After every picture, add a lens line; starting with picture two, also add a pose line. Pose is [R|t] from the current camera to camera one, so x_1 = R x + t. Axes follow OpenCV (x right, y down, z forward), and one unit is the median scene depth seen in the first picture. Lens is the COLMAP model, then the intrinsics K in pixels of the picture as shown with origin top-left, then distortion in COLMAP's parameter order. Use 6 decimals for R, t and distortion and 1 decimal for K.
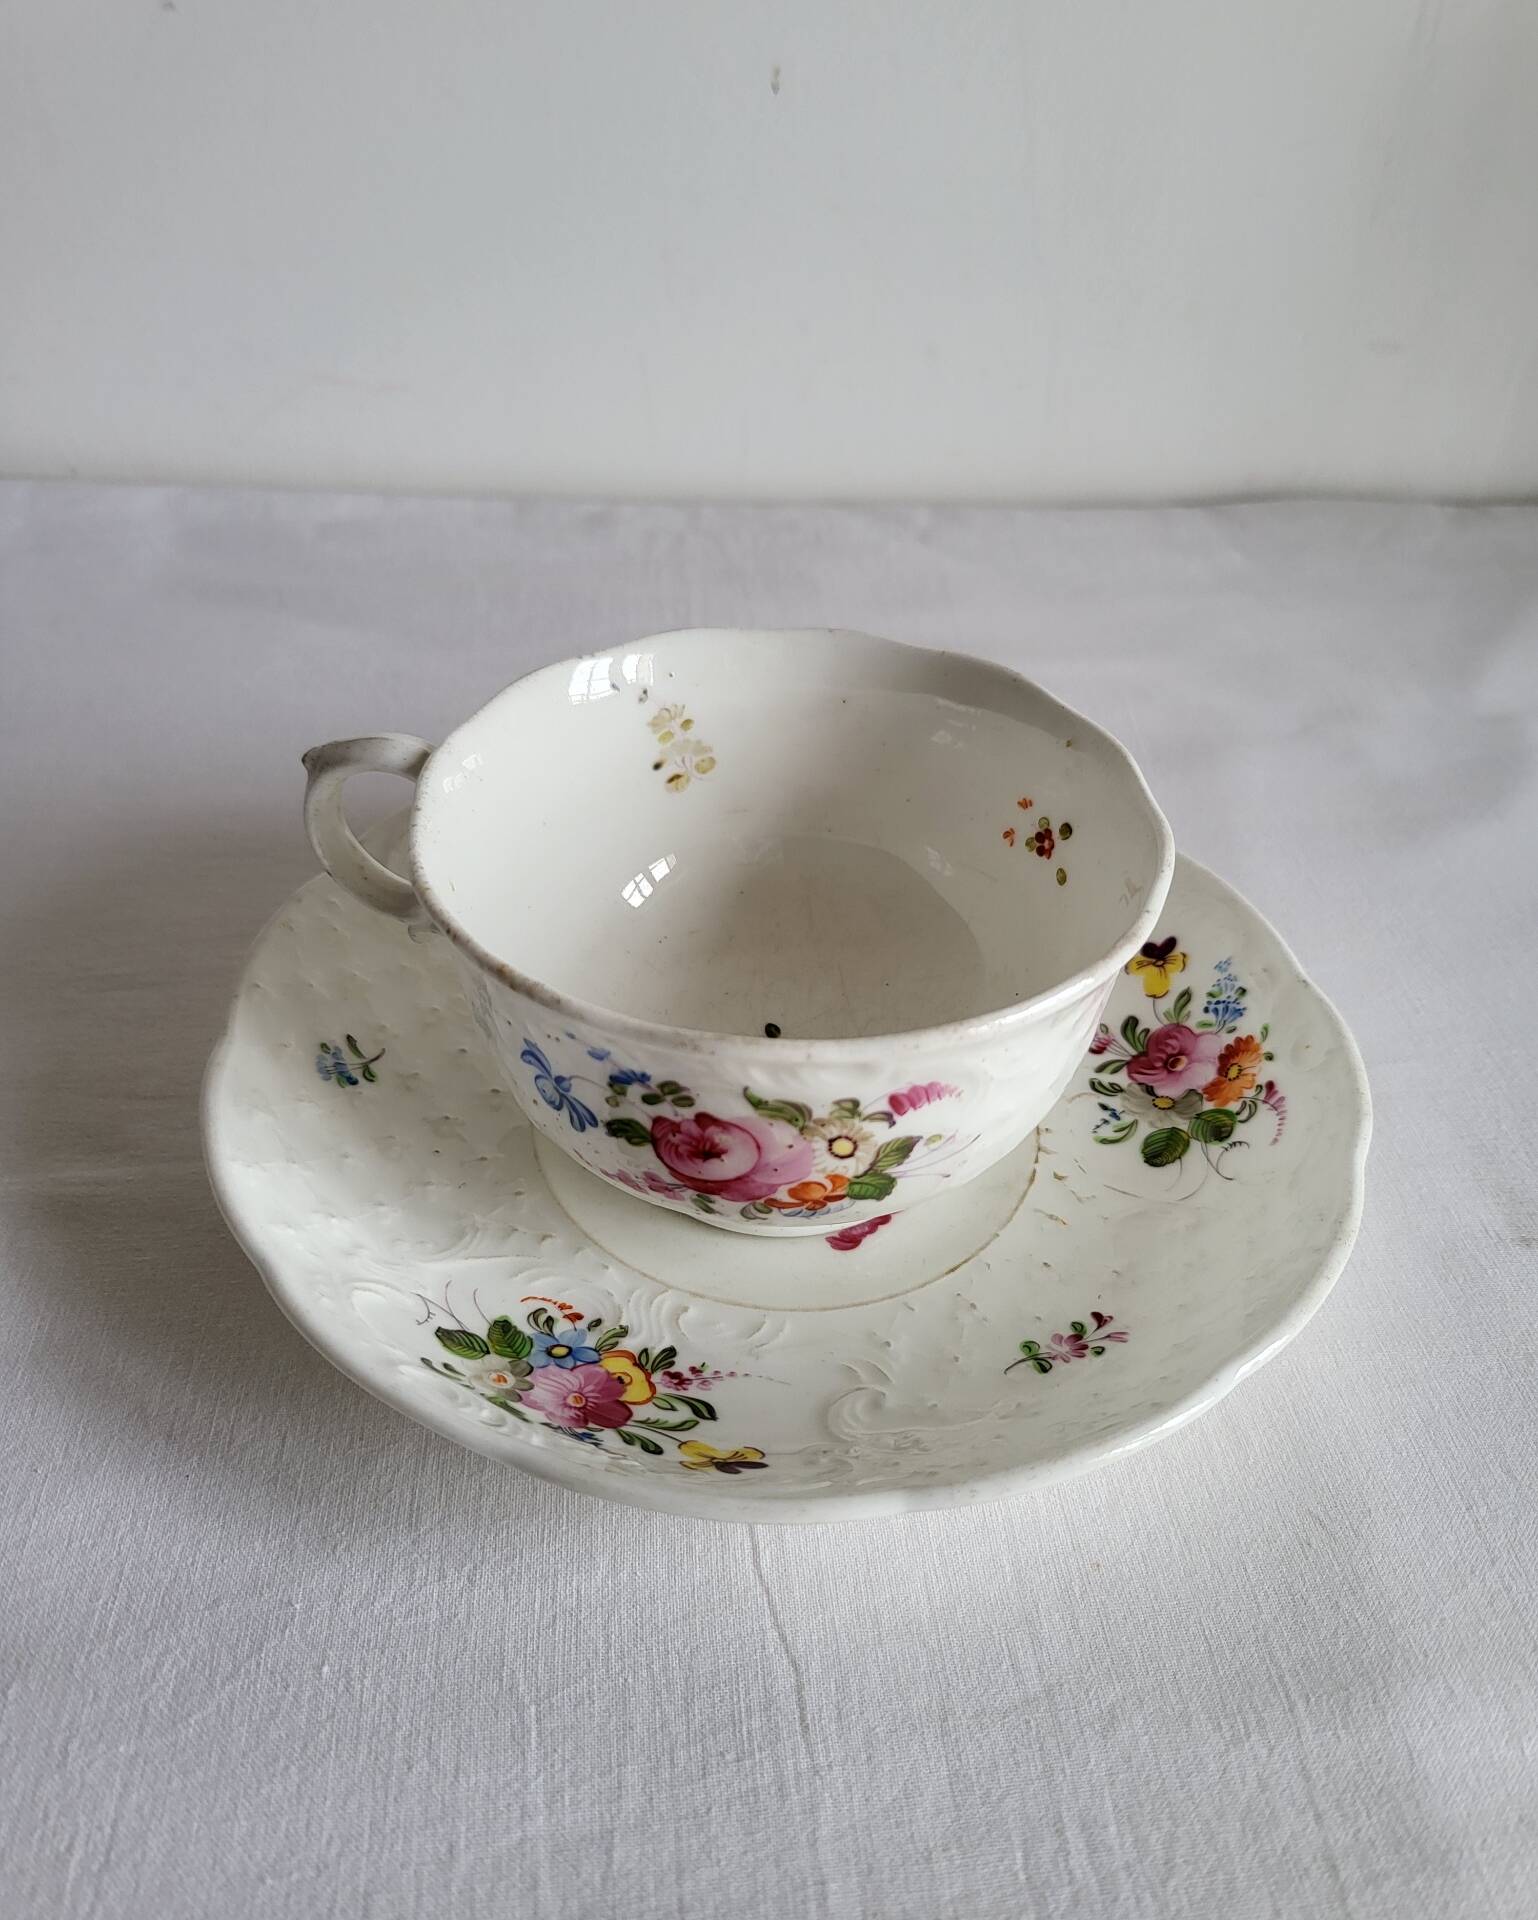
lens RADIAL K [[1528.3, 0, 785.6], [0, 1528.3, 960.0], [0, 0, 1]] dist [0.010103, -0.063605]
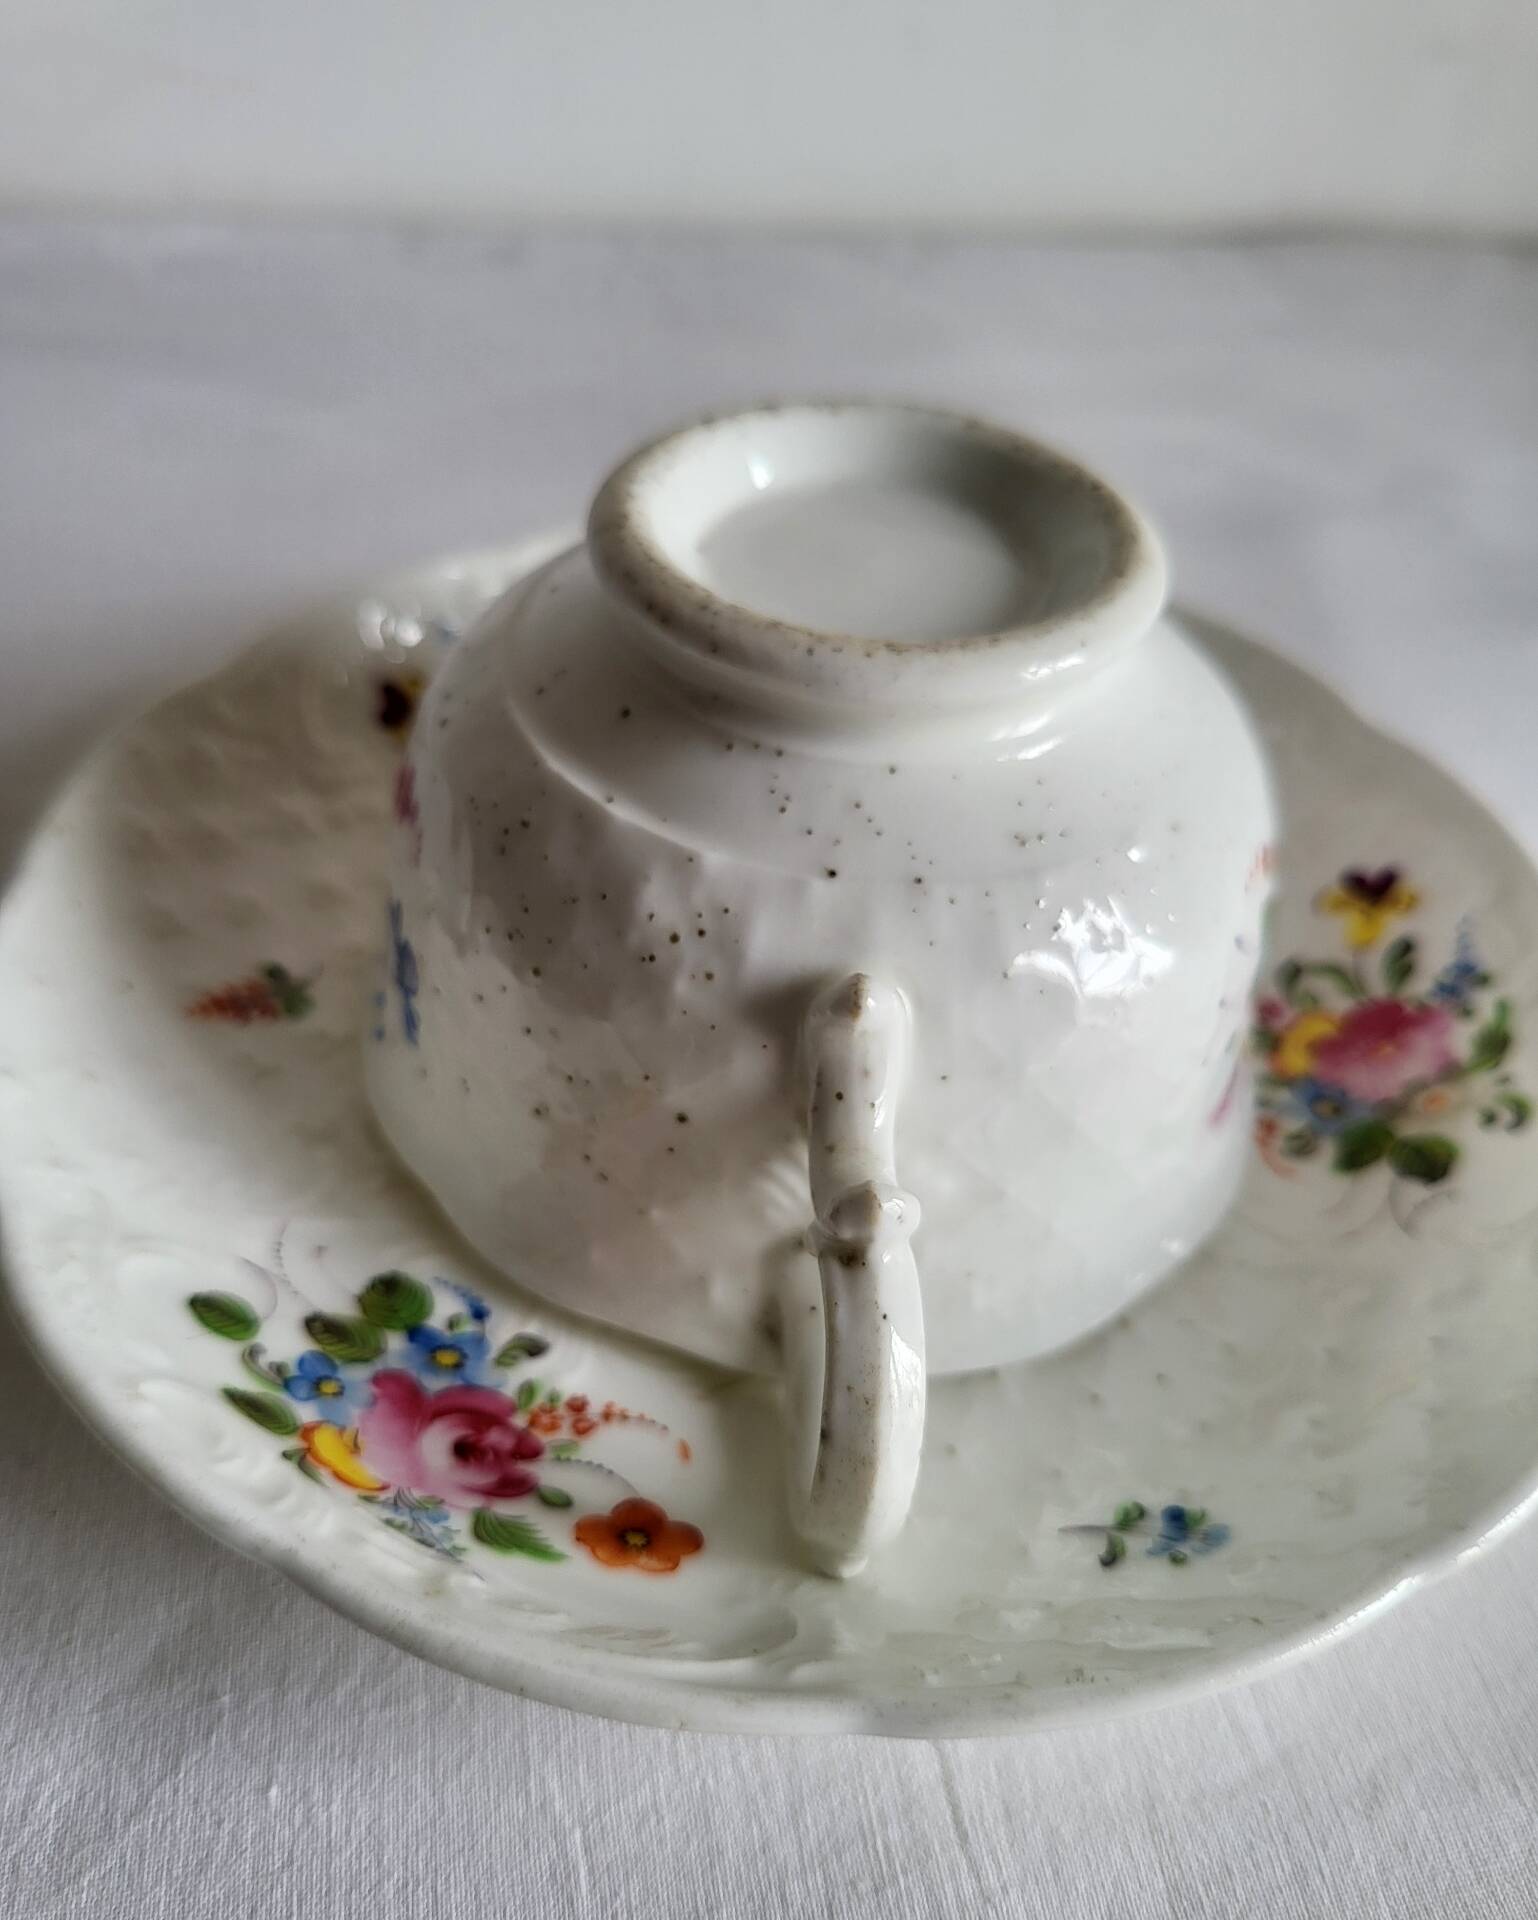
lens RADIAL K [[1535.6, 0, 780.4], [0, 1535.6, 960.8], [0, 0, 1]] dist [-0.036665, 0.004926]
pose [[-0.379845, -0.684070, 0.622709, -0.503783], [0.491833, 0.420784, 0.762260, -0.573853], [-0.783465, 0.595809, 0.176616, 1.036785]]
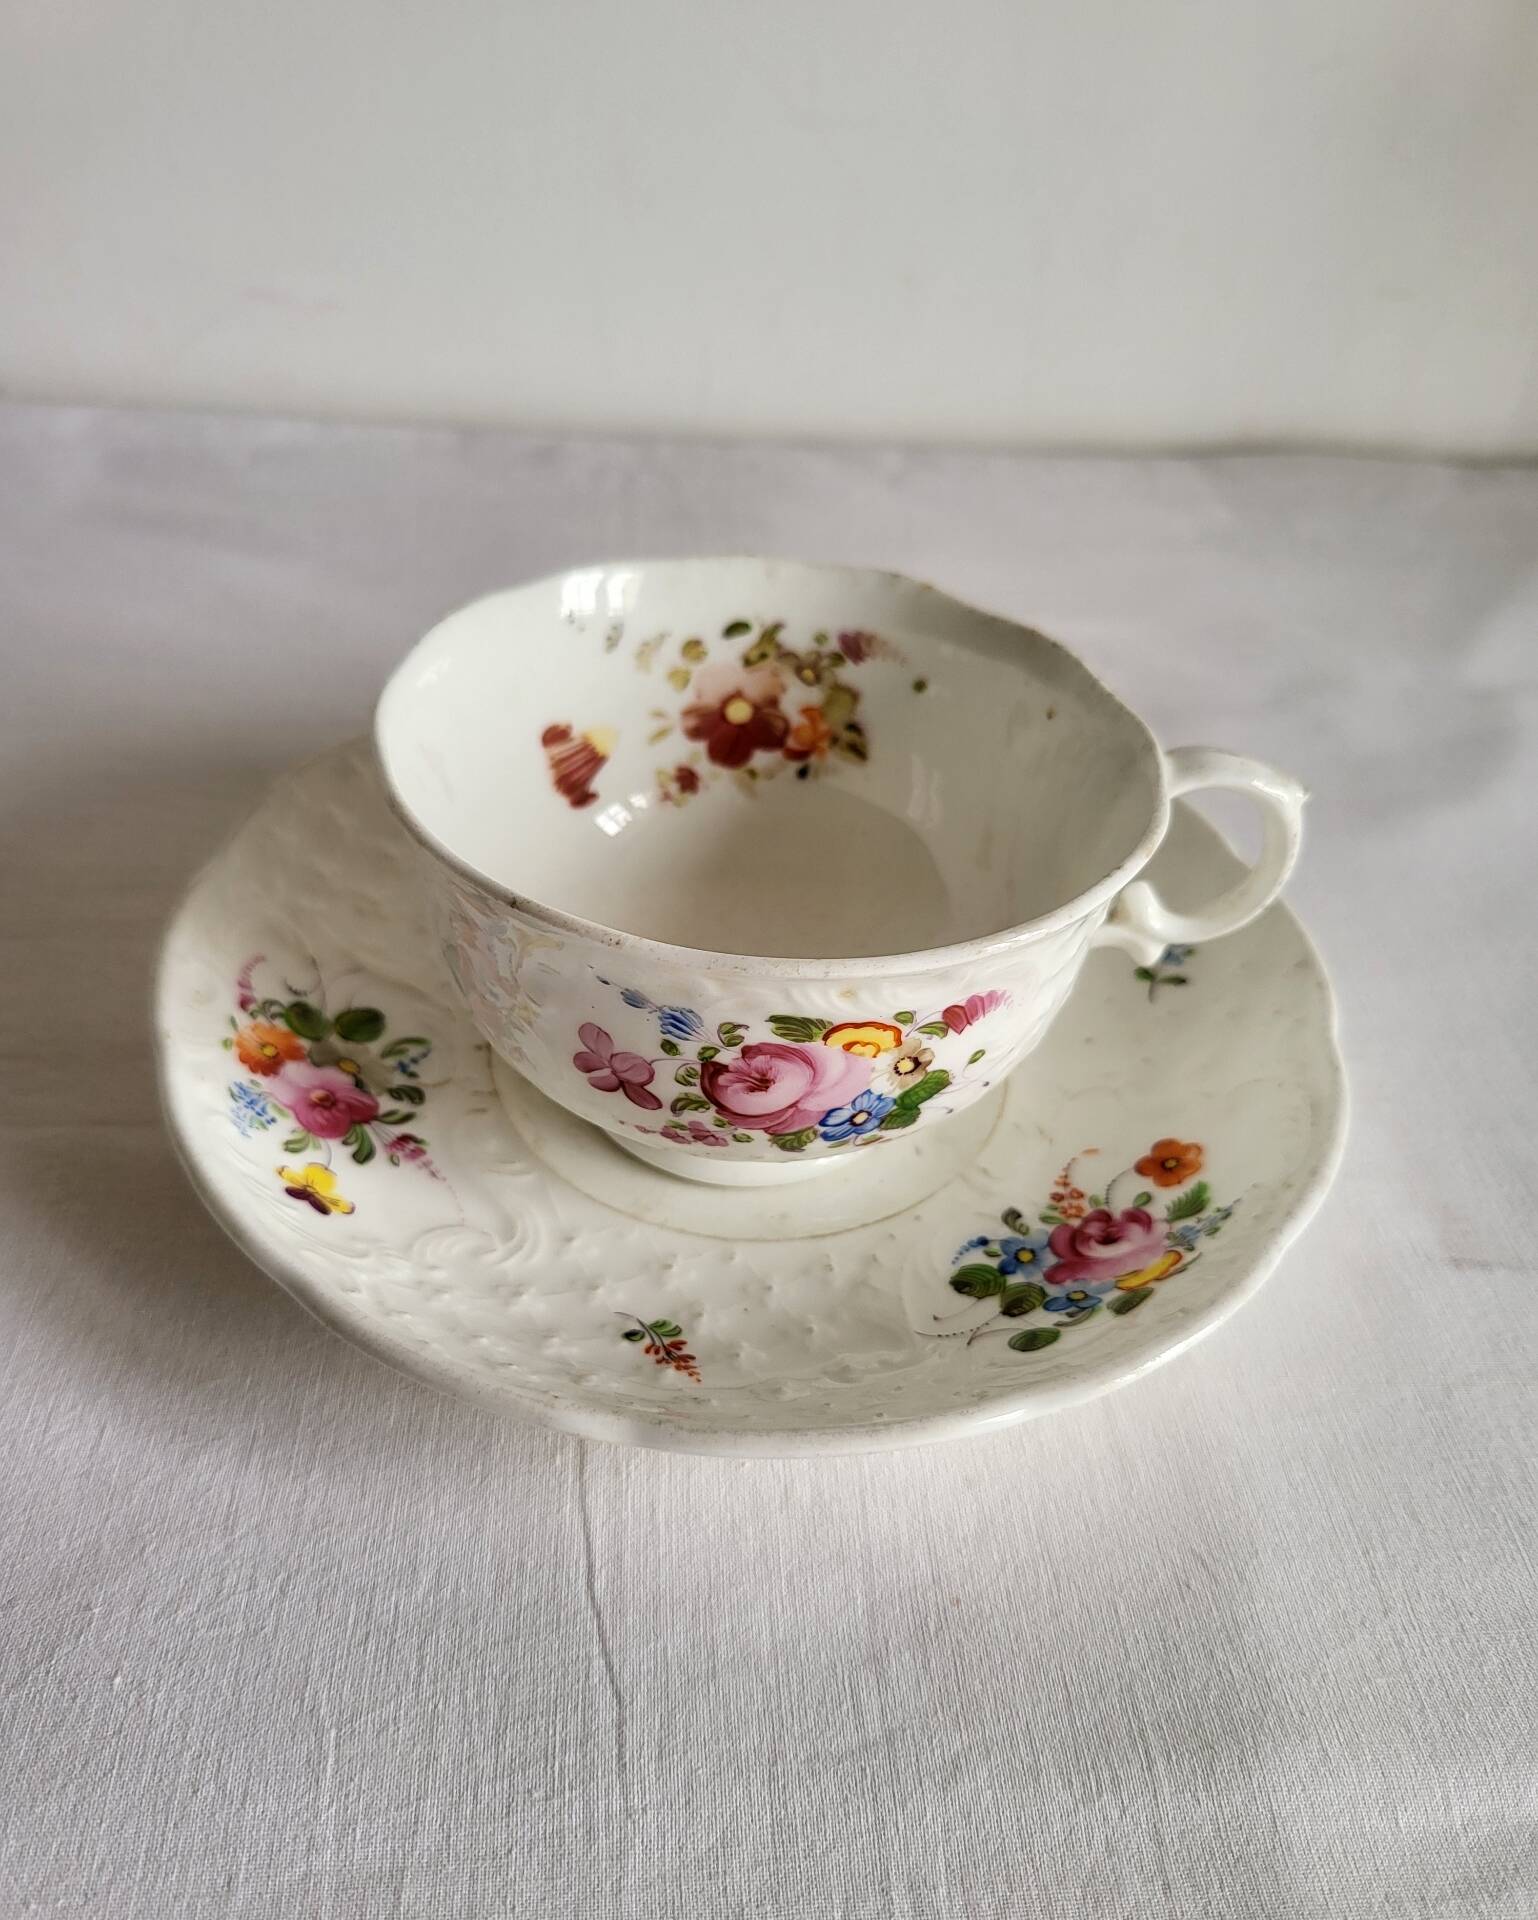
lens RADIAL K [[1520.1, 0, 769.0], [0, 1520.1, 960.0], [0, 0, 1]] dist [-0.026037, -0.005526]
pose [[-0.974165, 0.041709, -0.221951, 0.242805], [-0.207933, 0.217851, 0.953575, -1.011181], [0.088125, 0.975090, -0.203551, 1.383016]]
